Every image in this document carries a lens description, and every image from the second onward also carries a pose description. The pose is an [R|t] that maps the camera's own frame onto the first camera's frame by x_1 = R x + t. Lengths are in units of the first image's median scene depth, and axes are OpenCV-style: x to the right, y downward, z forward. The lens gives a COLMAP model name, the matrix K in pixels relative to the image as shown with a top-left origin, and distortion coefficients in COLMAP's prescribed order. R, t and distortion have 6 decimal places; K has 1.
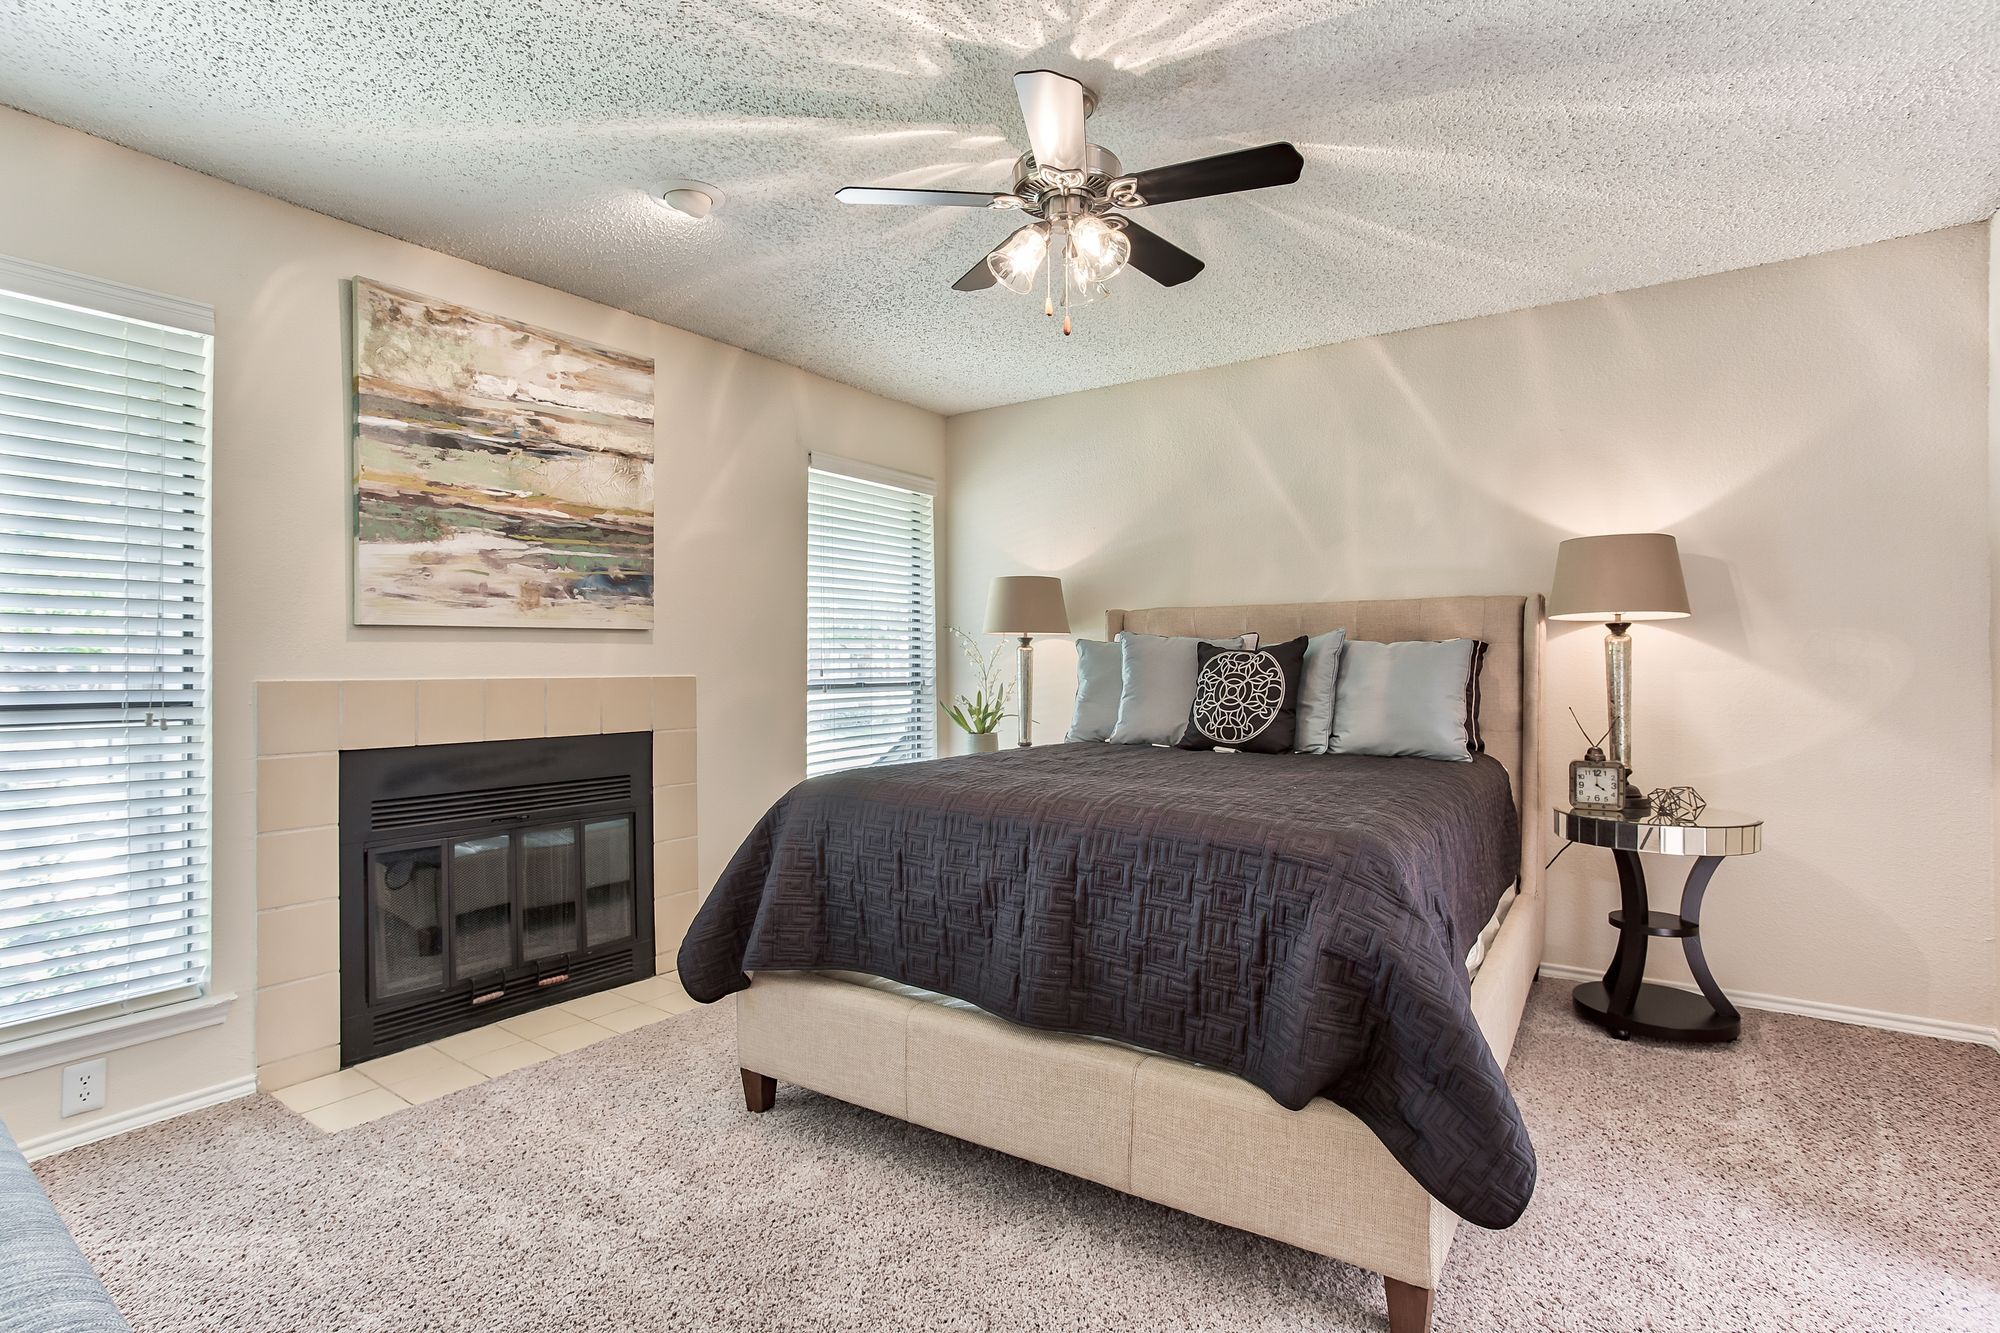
lens RADIAL K [[968.7, 0, 1011.2], [0, 968.7, 656.7], [0, 0, 1]] dist [-0.031022, 0.021009]
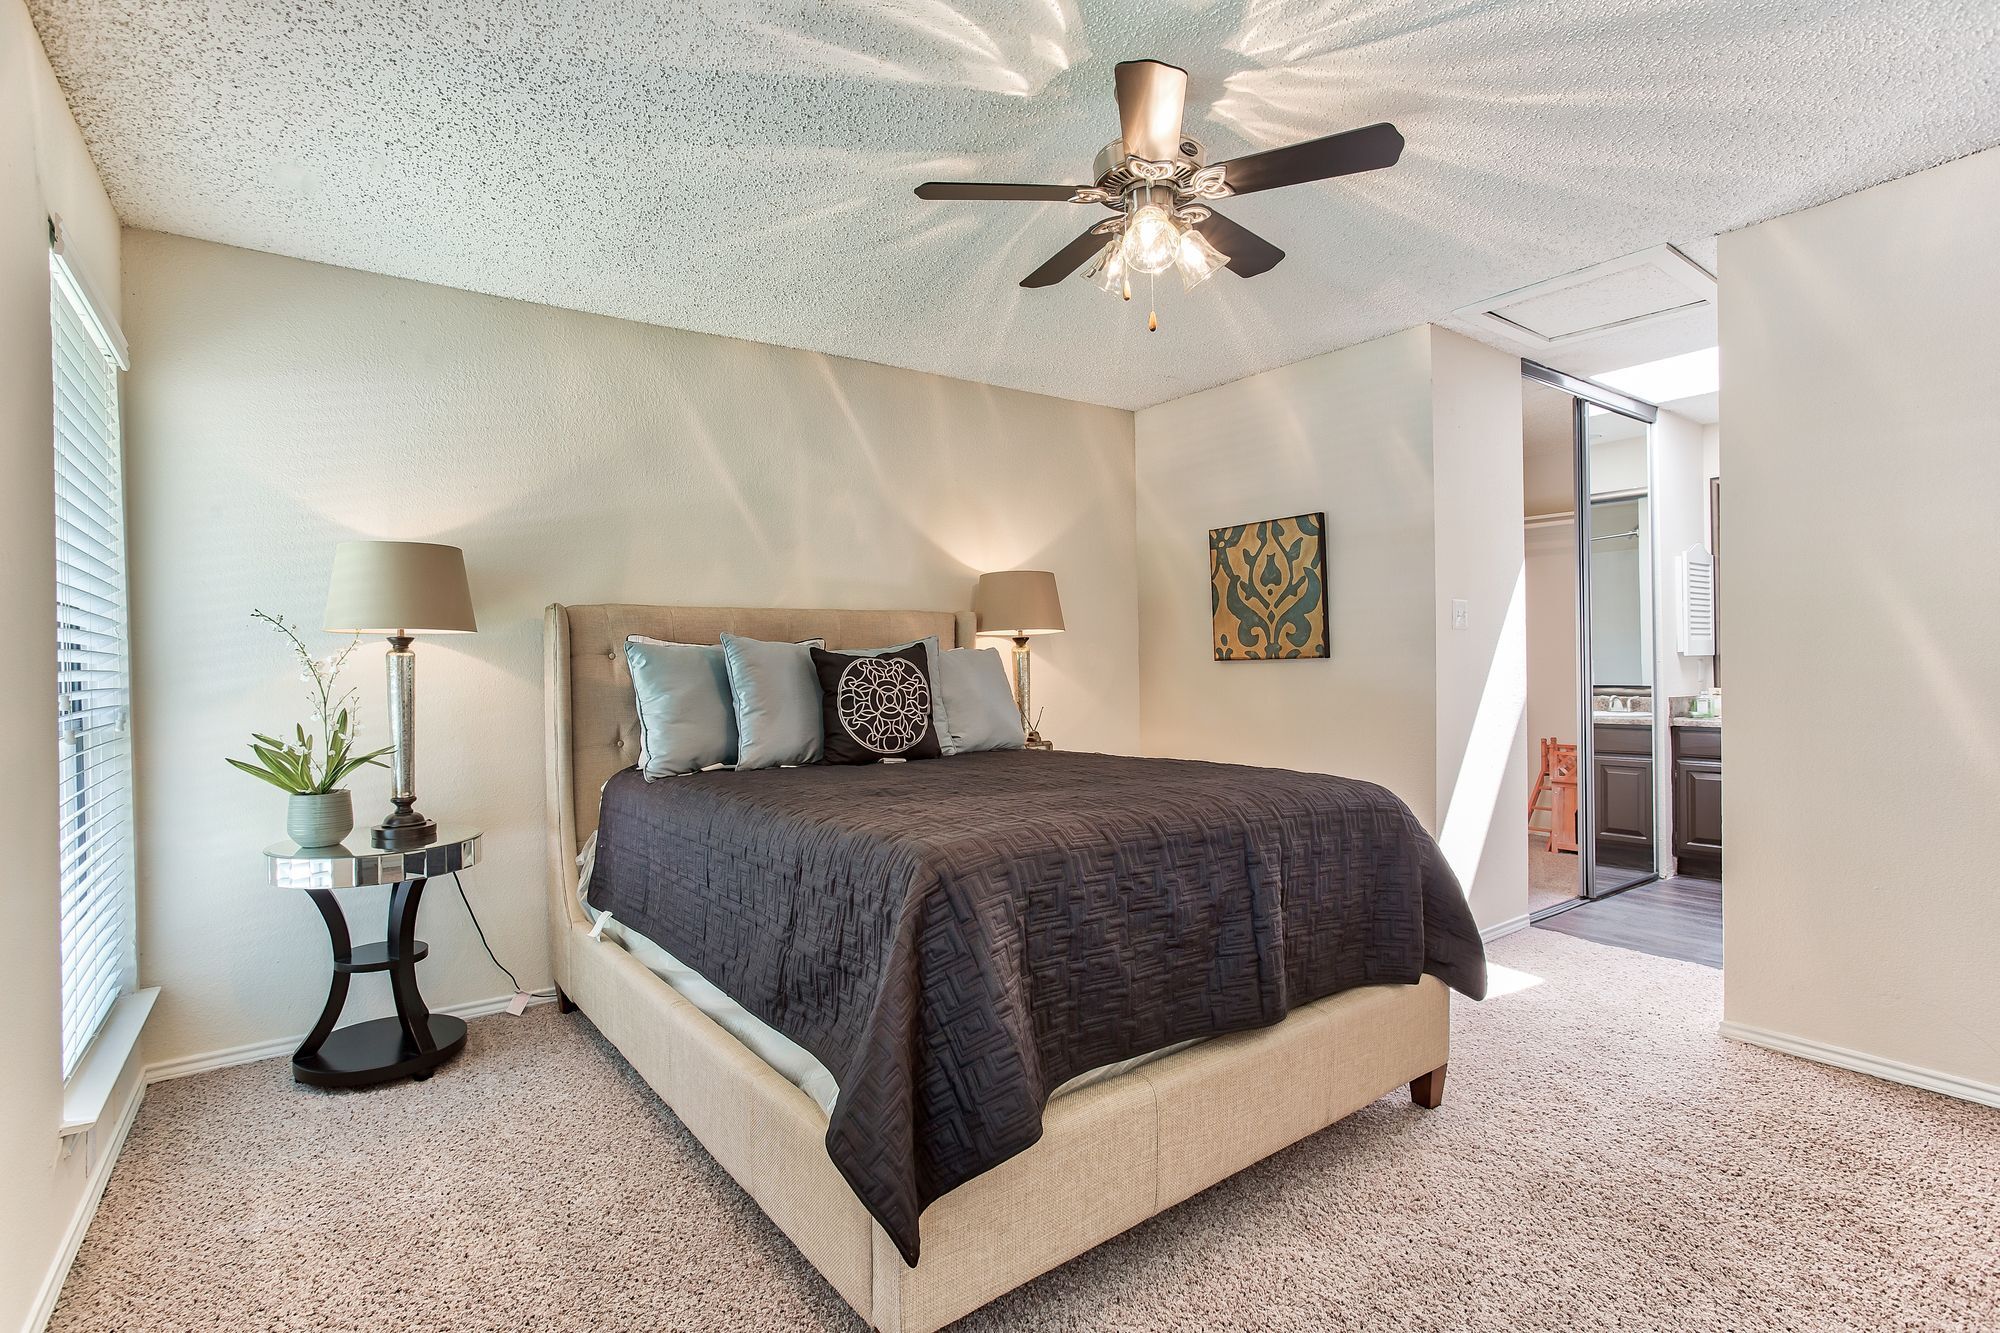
lens RADIAL K [[968.7, 0, 1009.8], [0, 968.7, 666.0], [0, 0, 1]] dist [-0.031022, 0.021009]
pose [[0.332400, -0.001522, 0.943137, -0.643300], [0.008787, 0.999960, -0.001483, 0.005627], [-0.943098, 0.008781, 0.332400, 0.577250]]
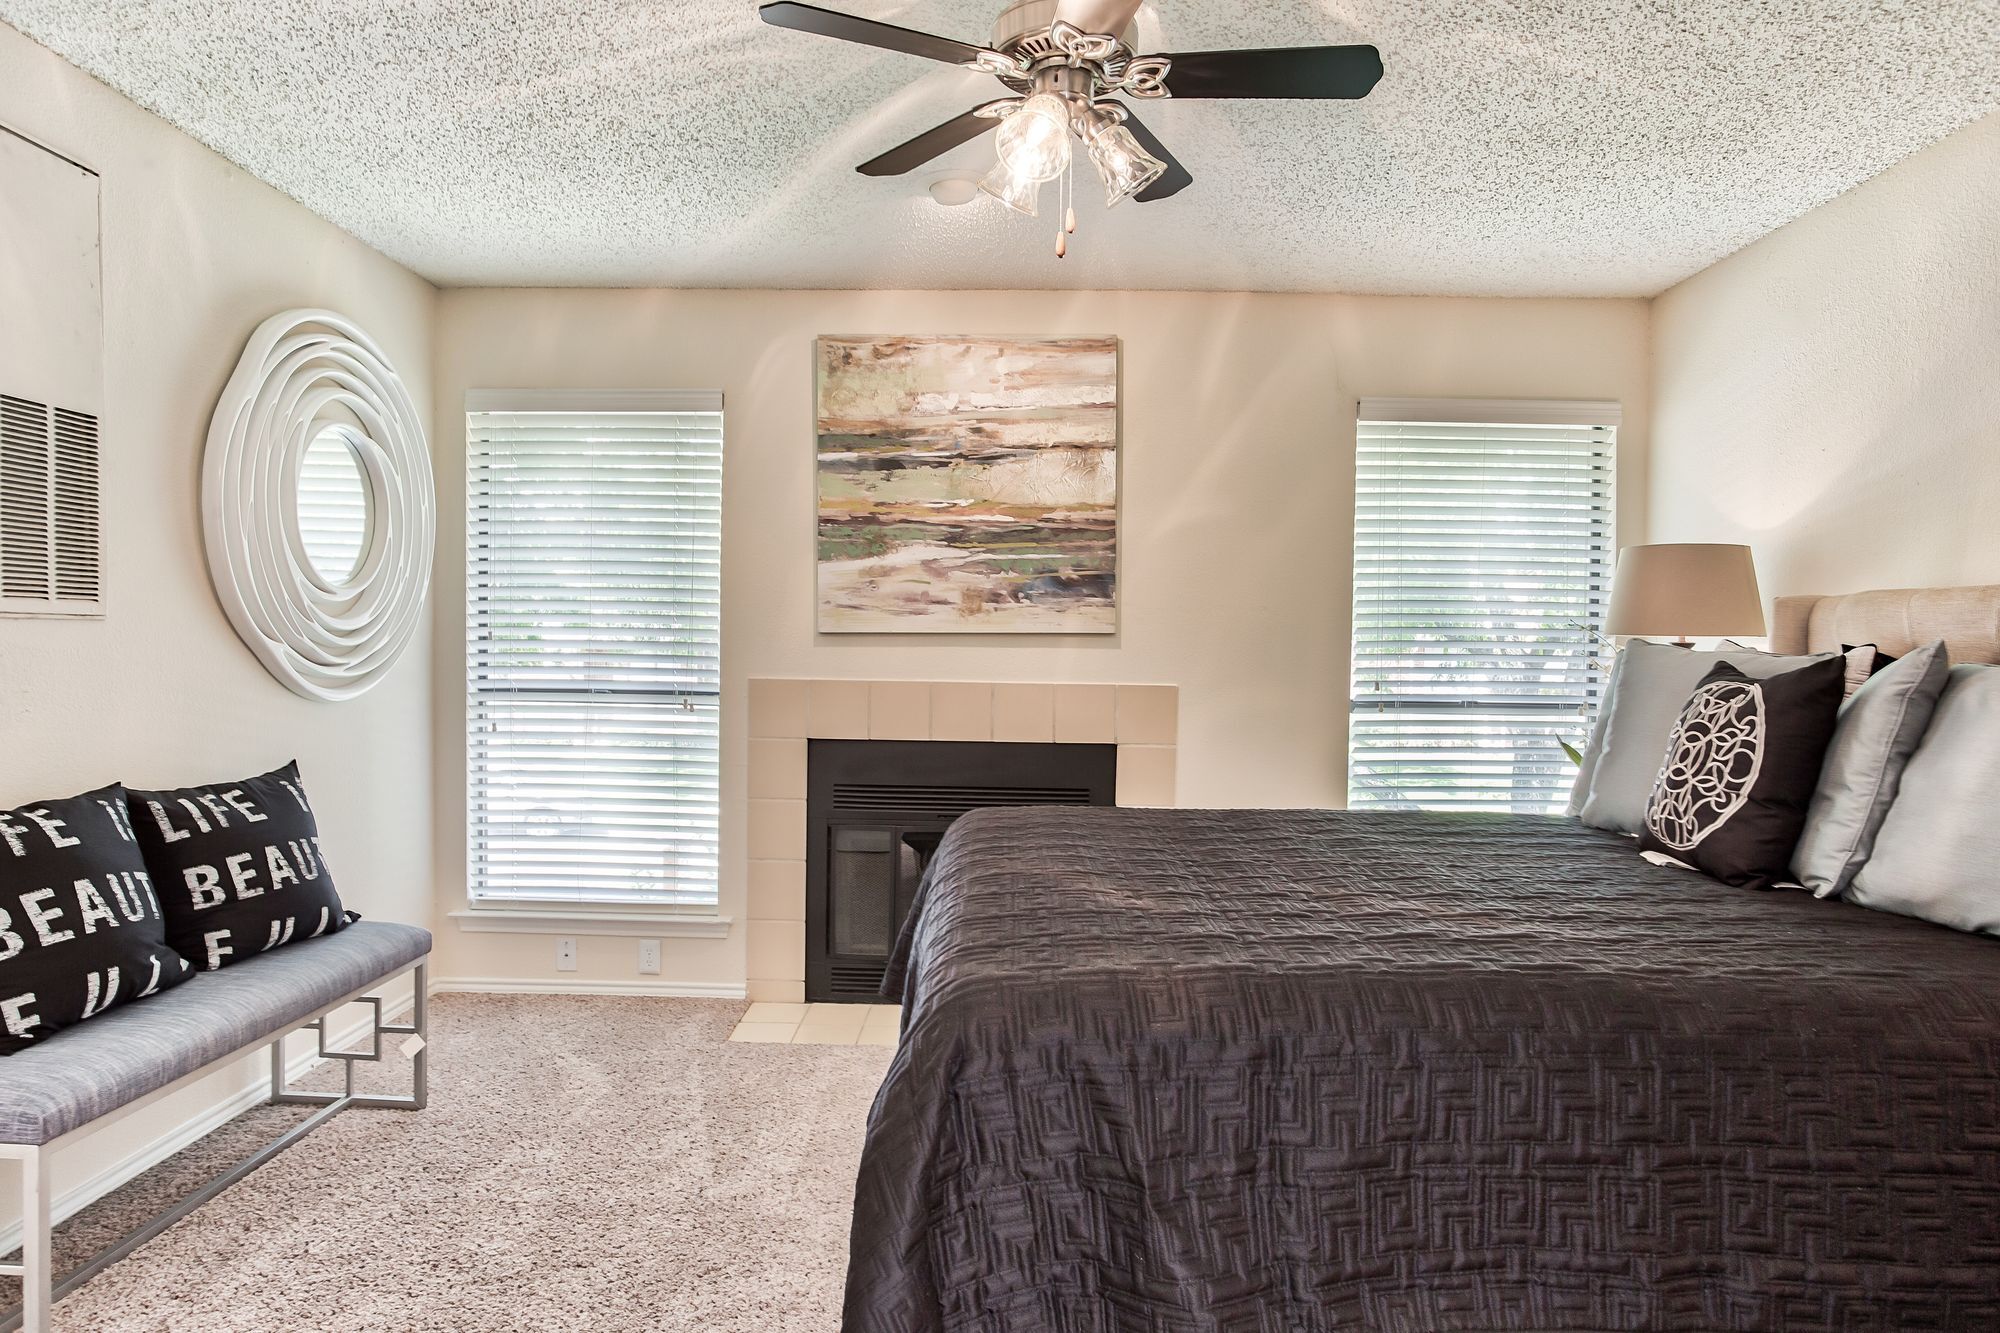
lens RADIAL K [[1211.3, 0, 1002.9], [0, 1211.3, 669.4], [0, 0, 1]] dist [-0.004594, -0.000737]
pose [[0.560633, 0.029322, -0.827545, 0.583311], [-0.012275, 0.999557, 0.027101, -0.026480], [0.827973, -0.005035, 0.560745, 0.304023]]
